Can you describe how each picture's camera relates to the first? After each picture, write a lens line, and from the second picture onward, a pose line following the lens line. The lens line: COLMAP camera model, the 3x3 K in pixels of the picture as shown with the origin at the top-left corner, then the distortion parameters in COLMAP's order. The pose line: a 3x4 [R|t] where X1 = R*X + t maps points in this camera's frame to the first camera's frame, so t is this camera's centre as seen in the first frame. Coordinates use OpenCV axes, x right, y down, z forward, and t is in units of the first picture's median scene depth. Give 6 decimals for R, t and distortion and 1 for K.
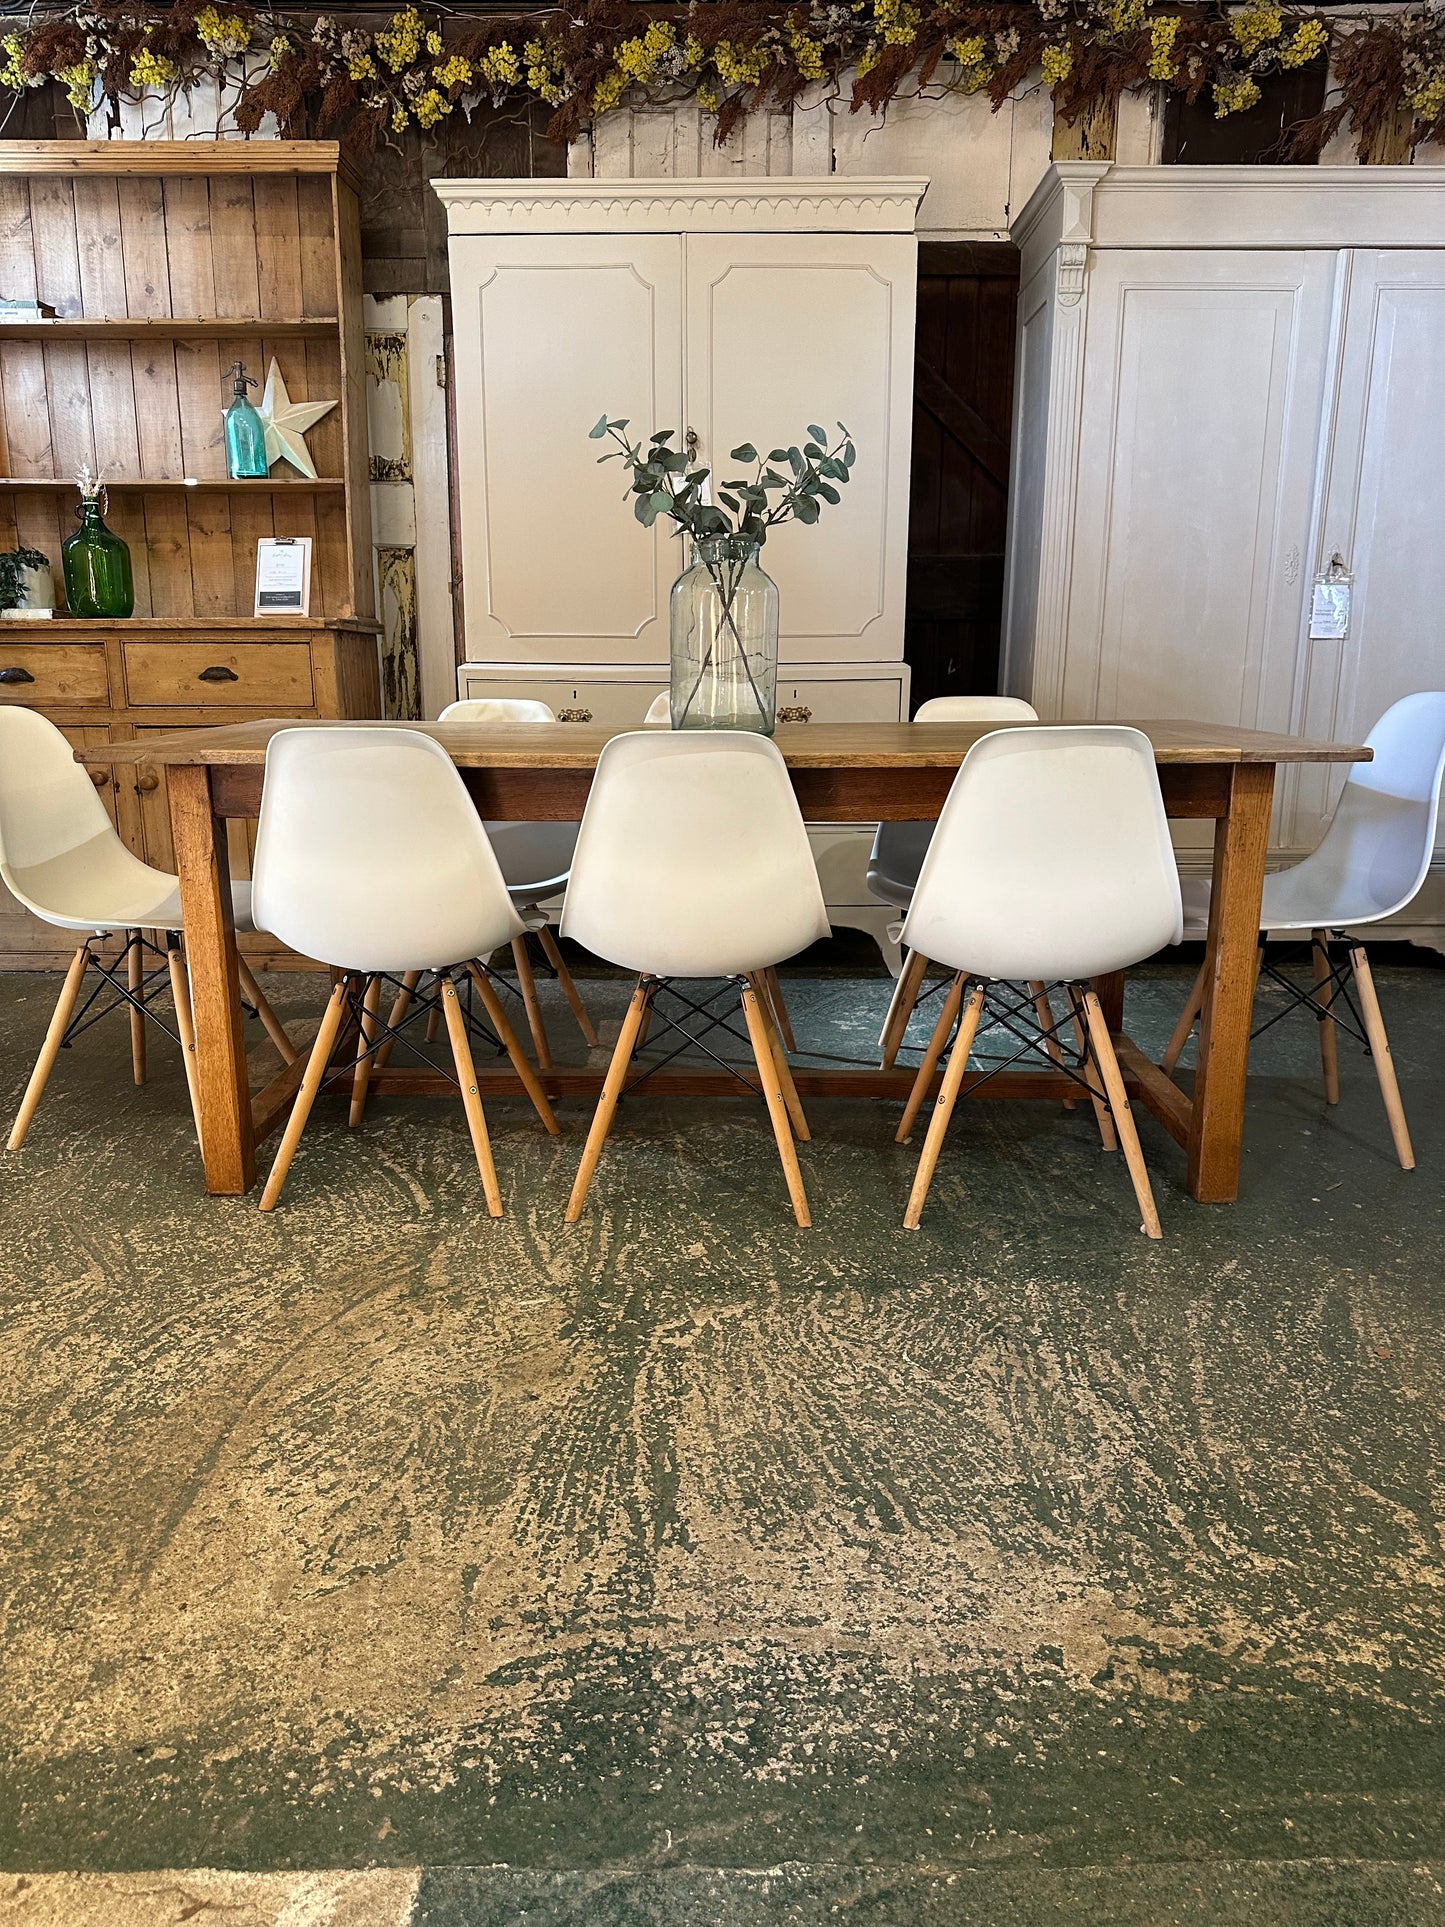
lens RADIAL K [[1367.8, 0, 713.7], [0, 1367.8, 970.1], [0, 0, 1]] dist [0.009756, -0.016310]
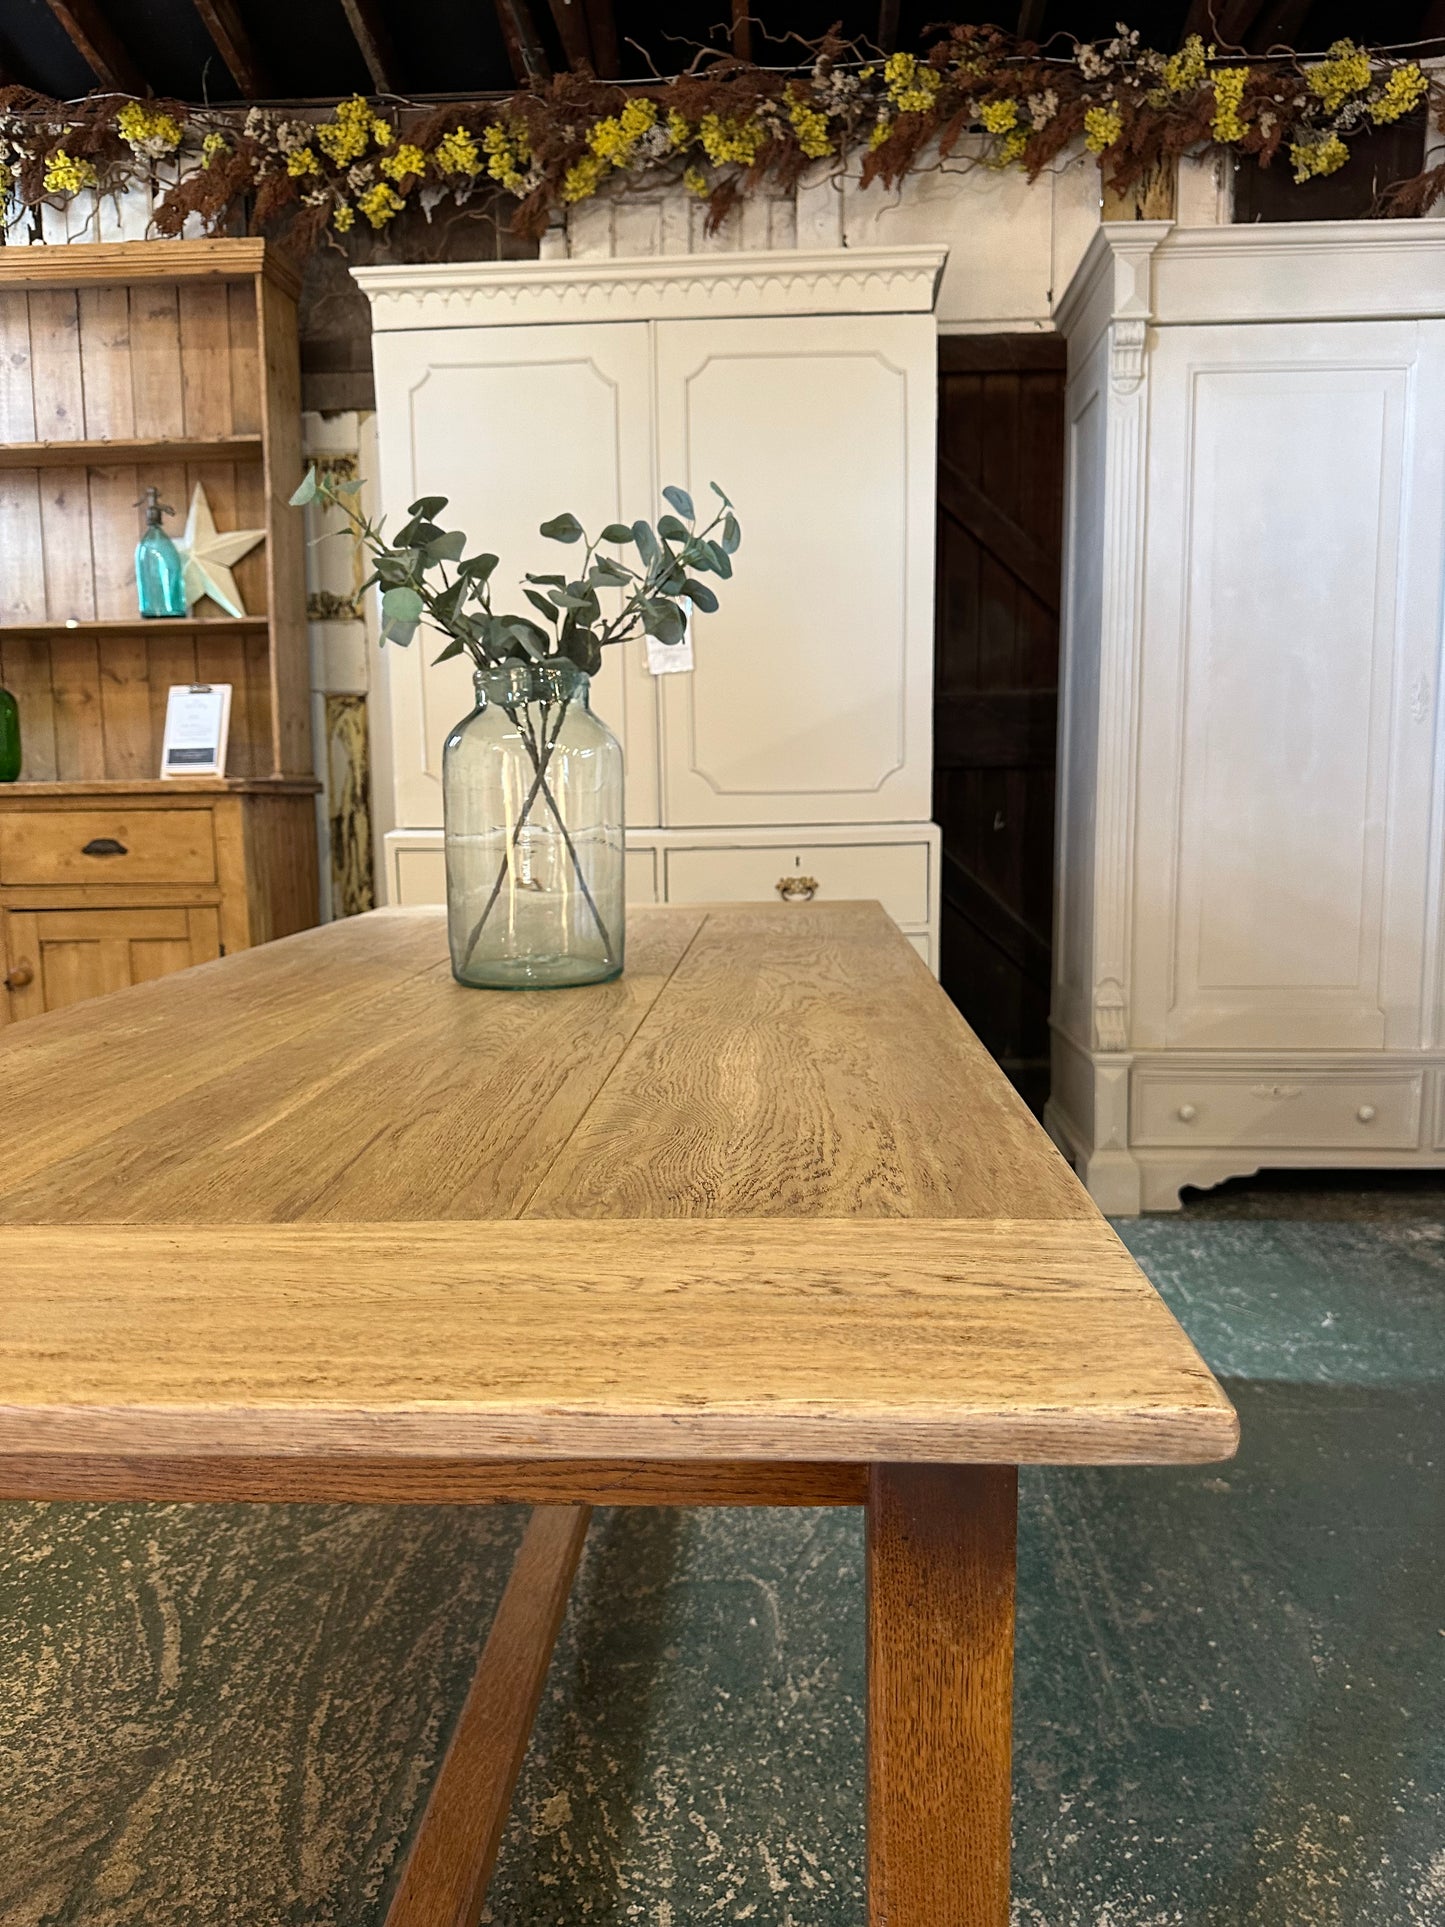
lens RADIAL K [[1378.7, 0, 724.1], [0, 1378.7, 953.2], [0, 0, 1]] dist [0.006452, -0.016162]
pose [[0.998795, -0.007790, -0.048462, 0.107632], [0.002631, 0.994403, -0.105622, -0.125887], [0.049013, 0.105368, 0.993225, 0.388893]]
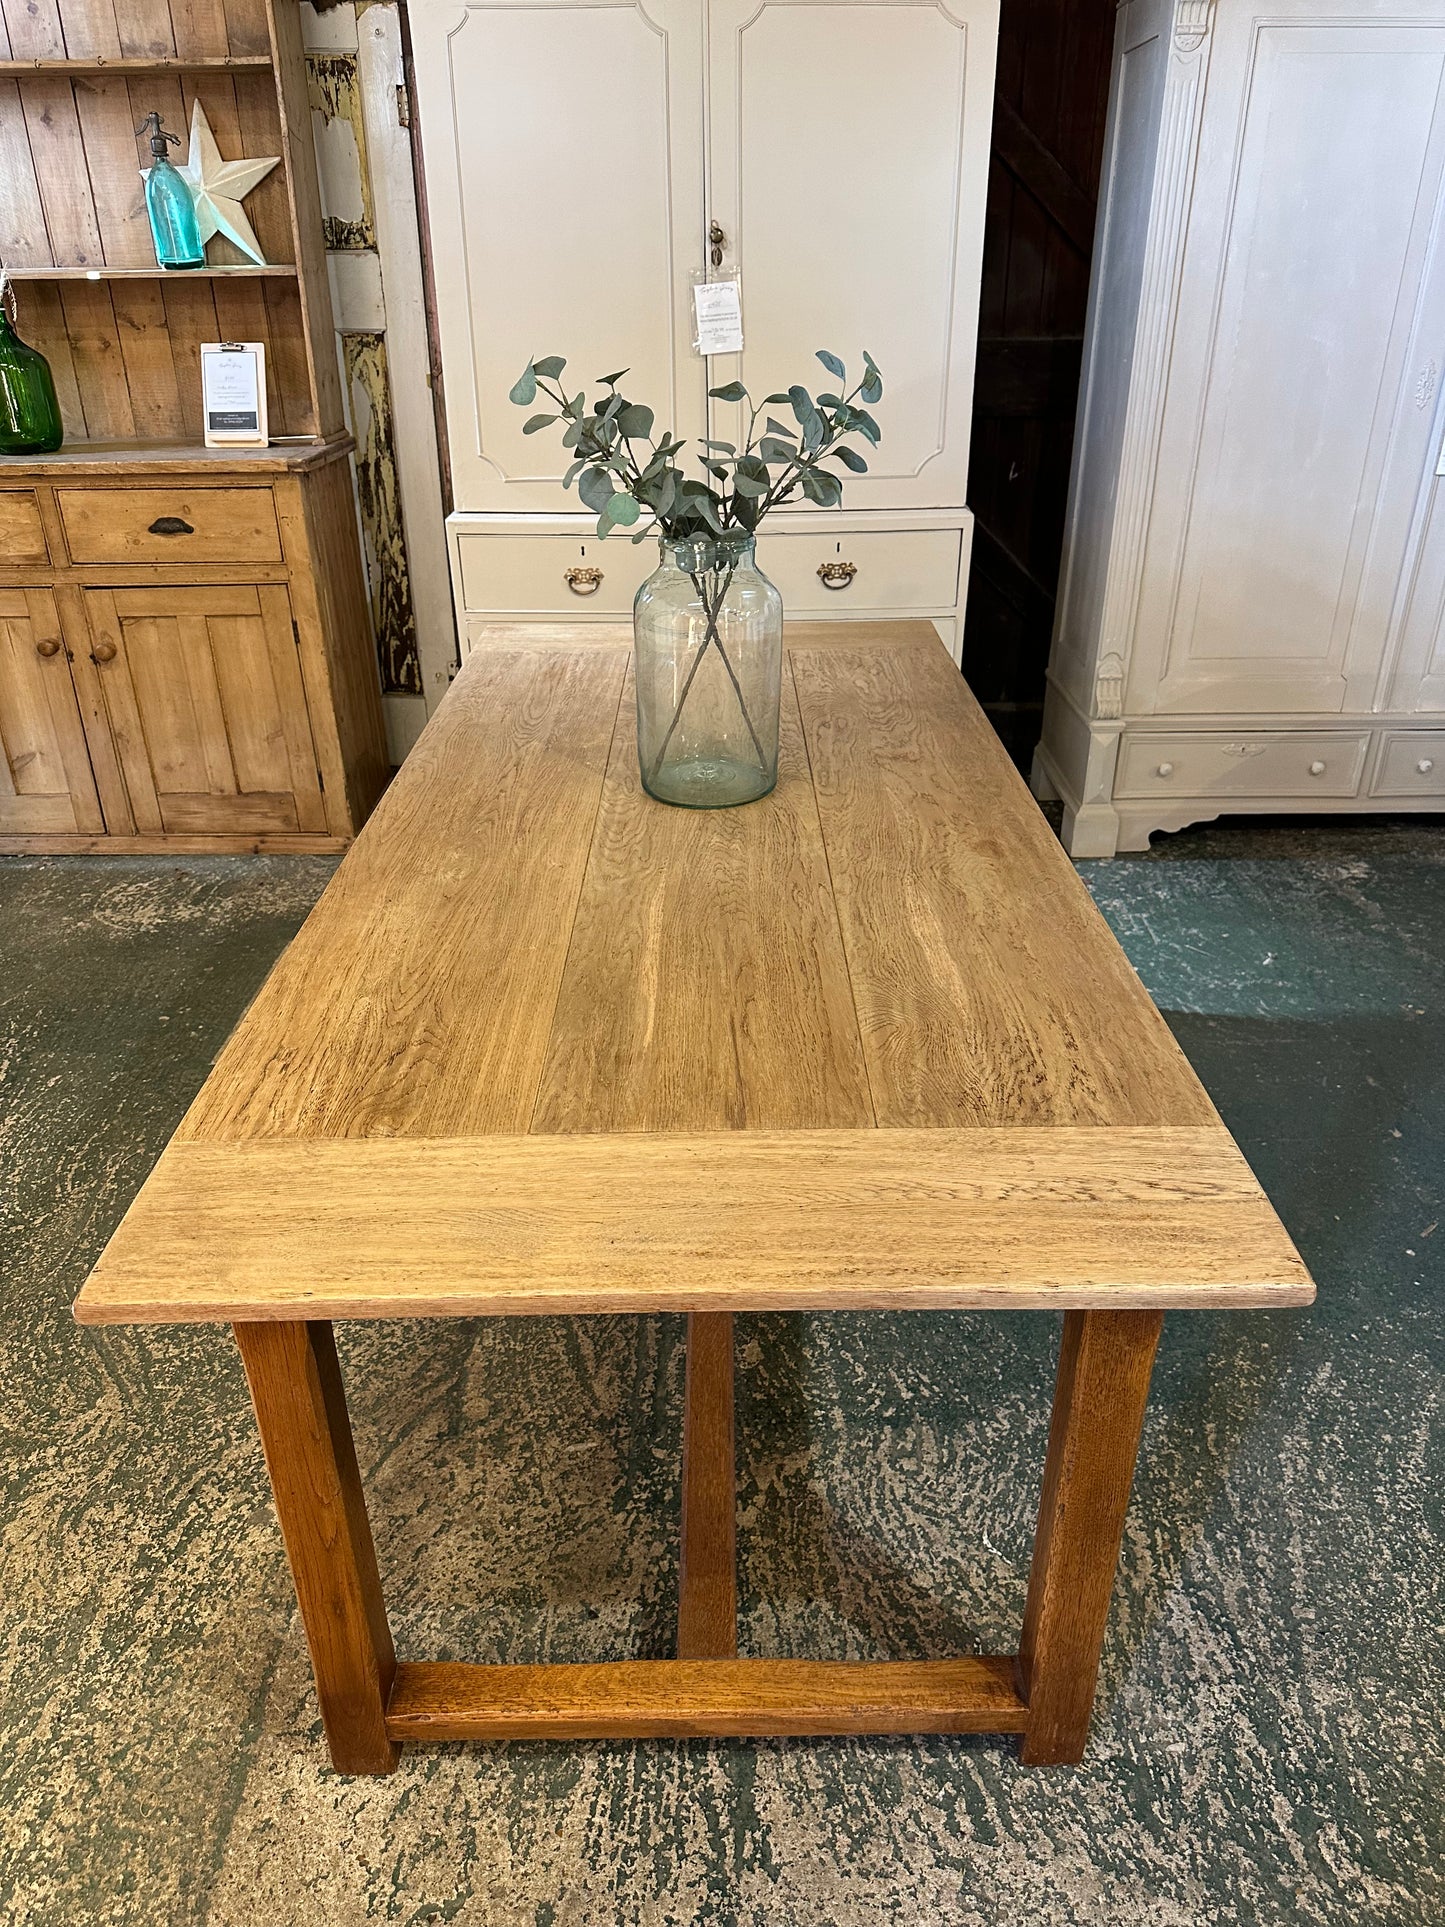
lens RADIAL K [[1371.5, 0, 725.0], [0, 1371.5, 970.1], [0, 0, 1]] dist [0.000045, -0.006719]
pose [[0.999931, -0.011303, 0.003344, -0.035321], [0.010107, 0.968127, 0.250255, -0.316246], [-0.006066, -0.250204, 0.968174, 0.179489]]
